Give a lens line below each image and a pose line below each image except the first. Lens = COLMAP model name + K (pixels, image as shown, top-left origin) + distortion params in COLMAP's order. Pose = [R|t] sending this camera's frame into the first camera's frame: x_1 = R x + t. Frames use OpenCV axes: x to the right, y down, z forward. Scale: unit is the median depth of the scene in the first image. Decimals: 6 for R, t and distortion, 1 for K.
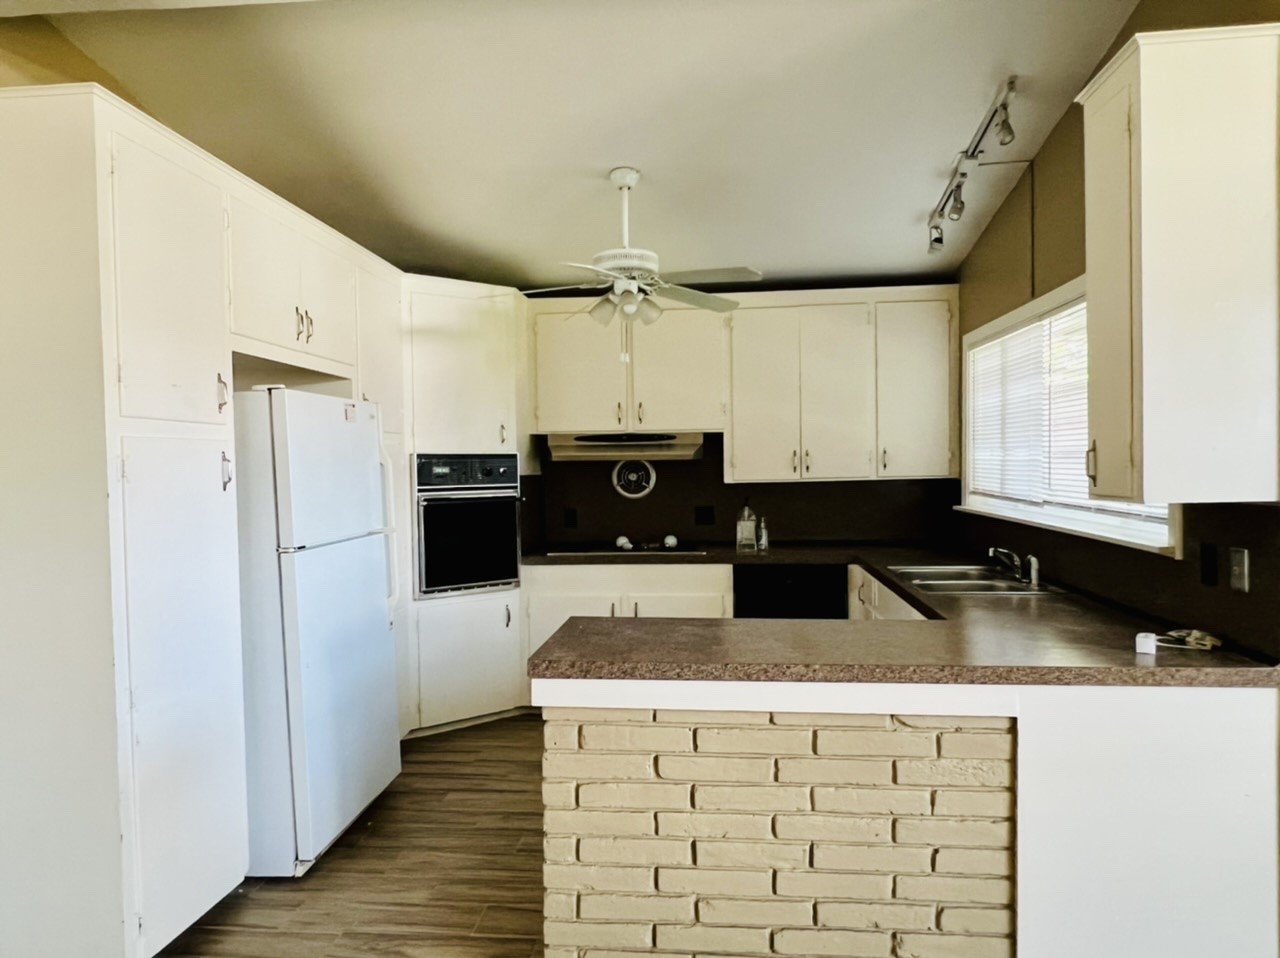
lens RADIAL K [[854.5, 0, 634.6], [0, 854.5, 494.9], [0, 0, 1]] dist [-0.001581, -0.003497]
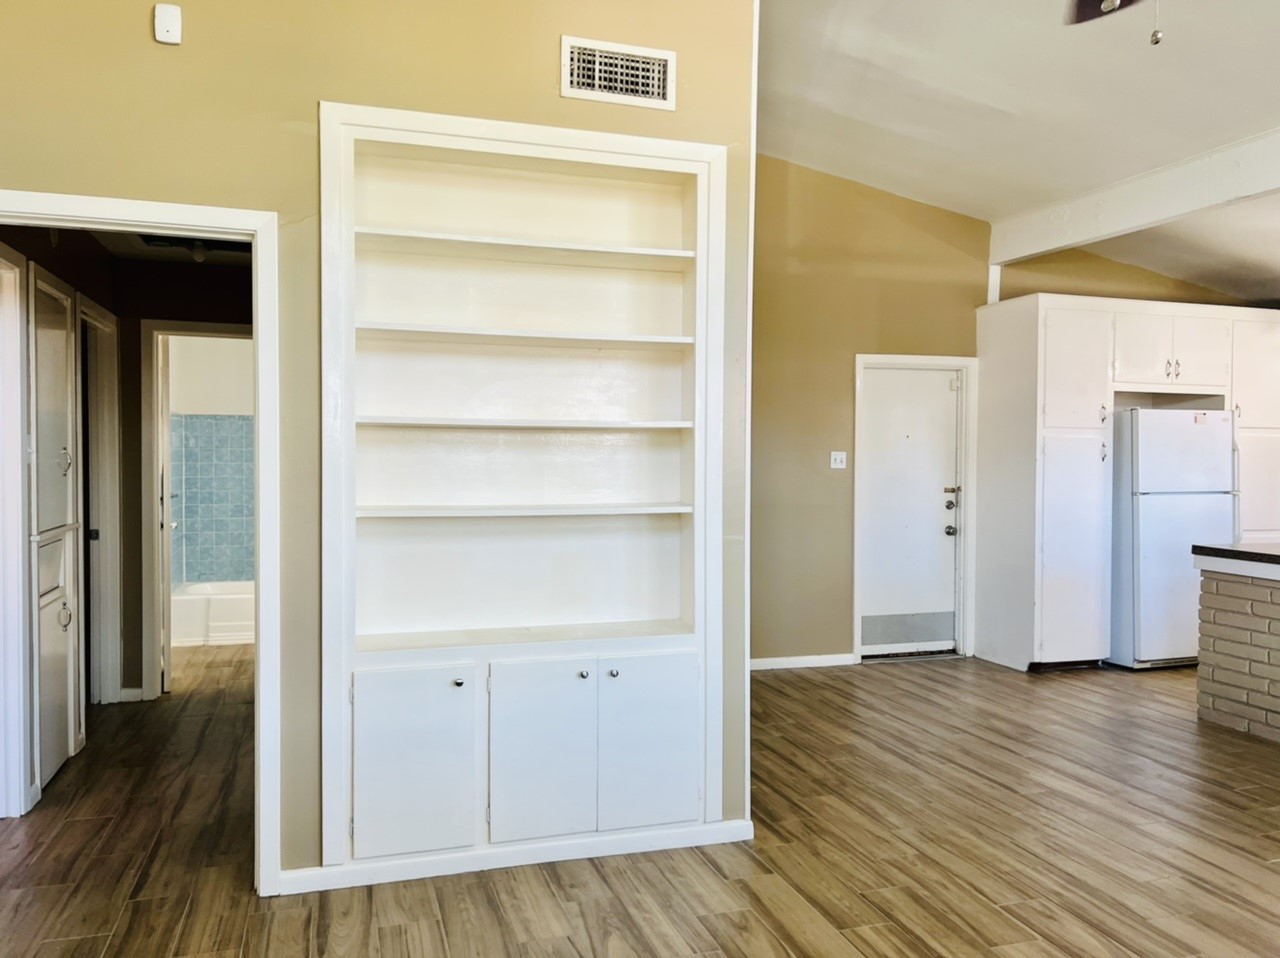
lens RADIAL K [[955.5, 0, 640.0], [0, 955.5, 479.0], [0, 0, 1]] dist [0.044448, -0.047239]
pose [[0.397024, 0.037909, -0.917025, 0.780846], [-0.044300, 0.998774, 0.022109, 0.023485], [0.916739, 0.031846, 0.398216, -0.605278]]
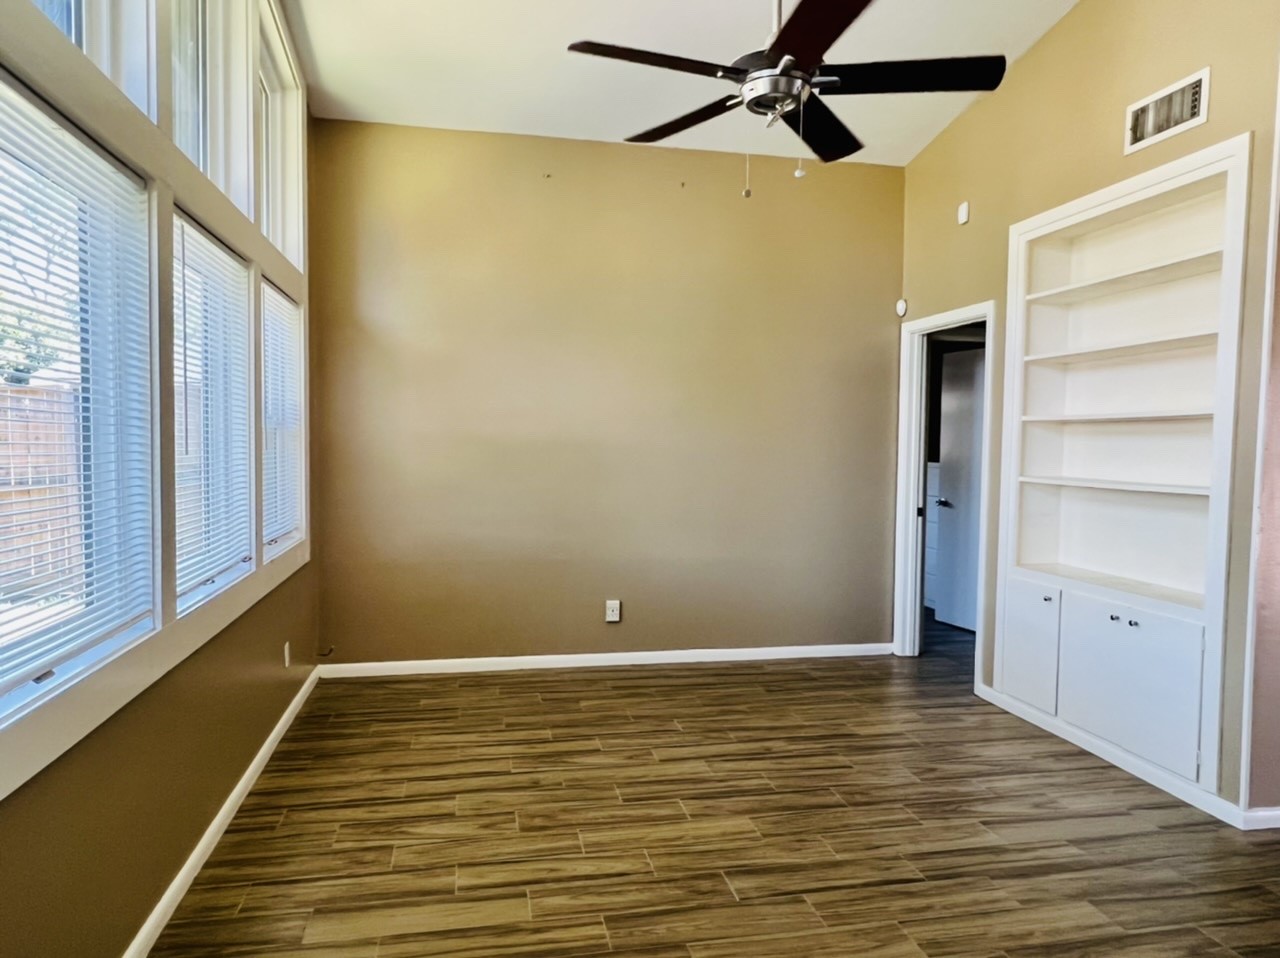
lens RADIAL K [[854.5, 0, 634.6], [0, 854.5, 494.9], [0, 0, 1]] dist [-0.001581, -0.003497]
pose [[-0.955138, 0.020366, -0.295459, 0.772215], [-0.008972, 0.995185, 0.097603, -0.001648], [0.296024, 0.095876, -0.950357, 0.334061]]
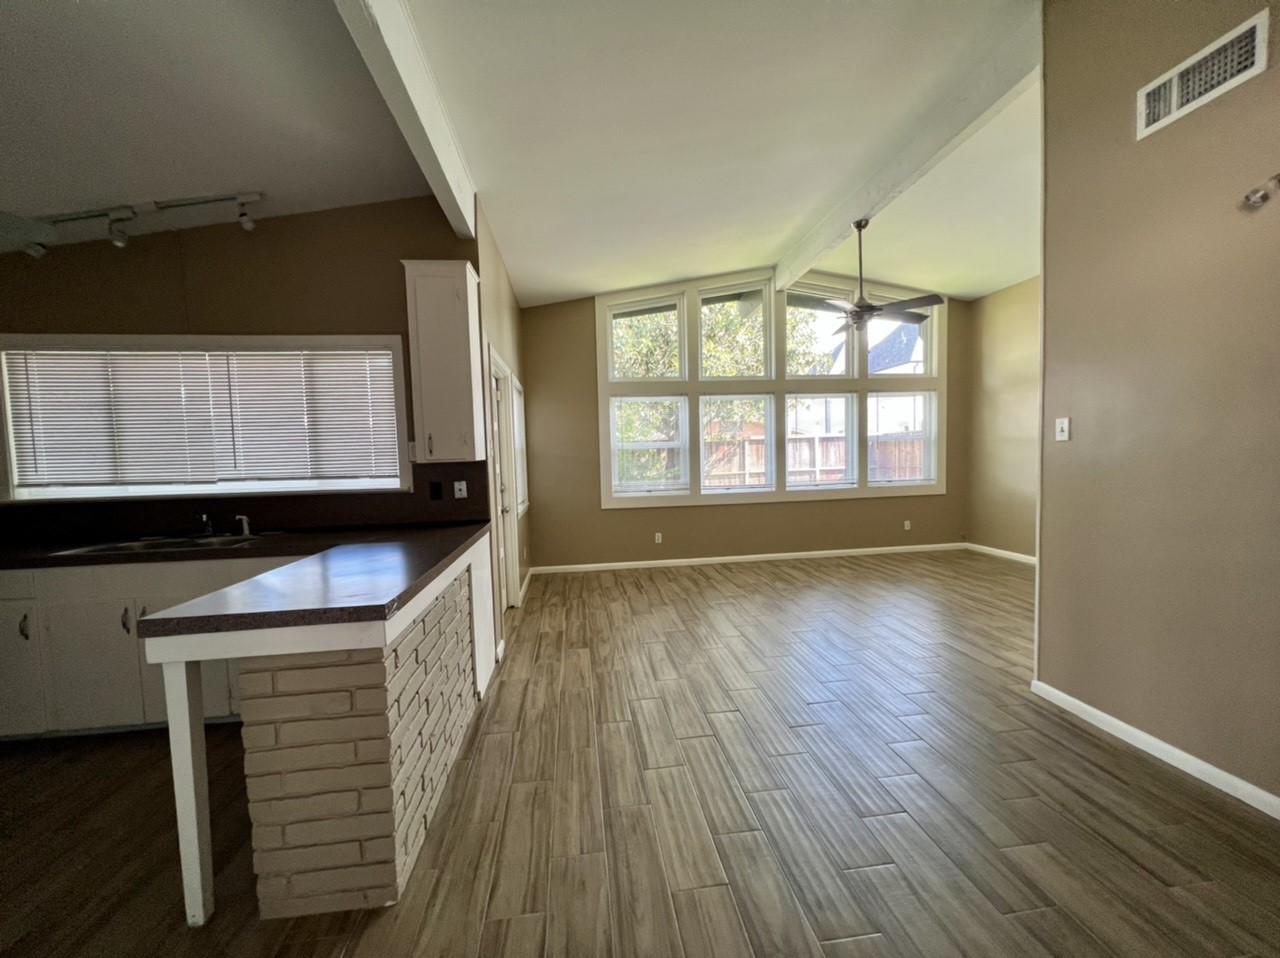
lens RADIAL K [[514.0, 0, 638.6], [0, 514.0, 482.0], [0, 0, 1]] dist [-0.000704, 0.000100]
pose [[-0.227934, -0.034050, 0.973081, -0.448827], [0.066726, 0.996493, 0.050499, 0.013516], [-0.971387, 0.076441, -0.224863, 0.443556]]
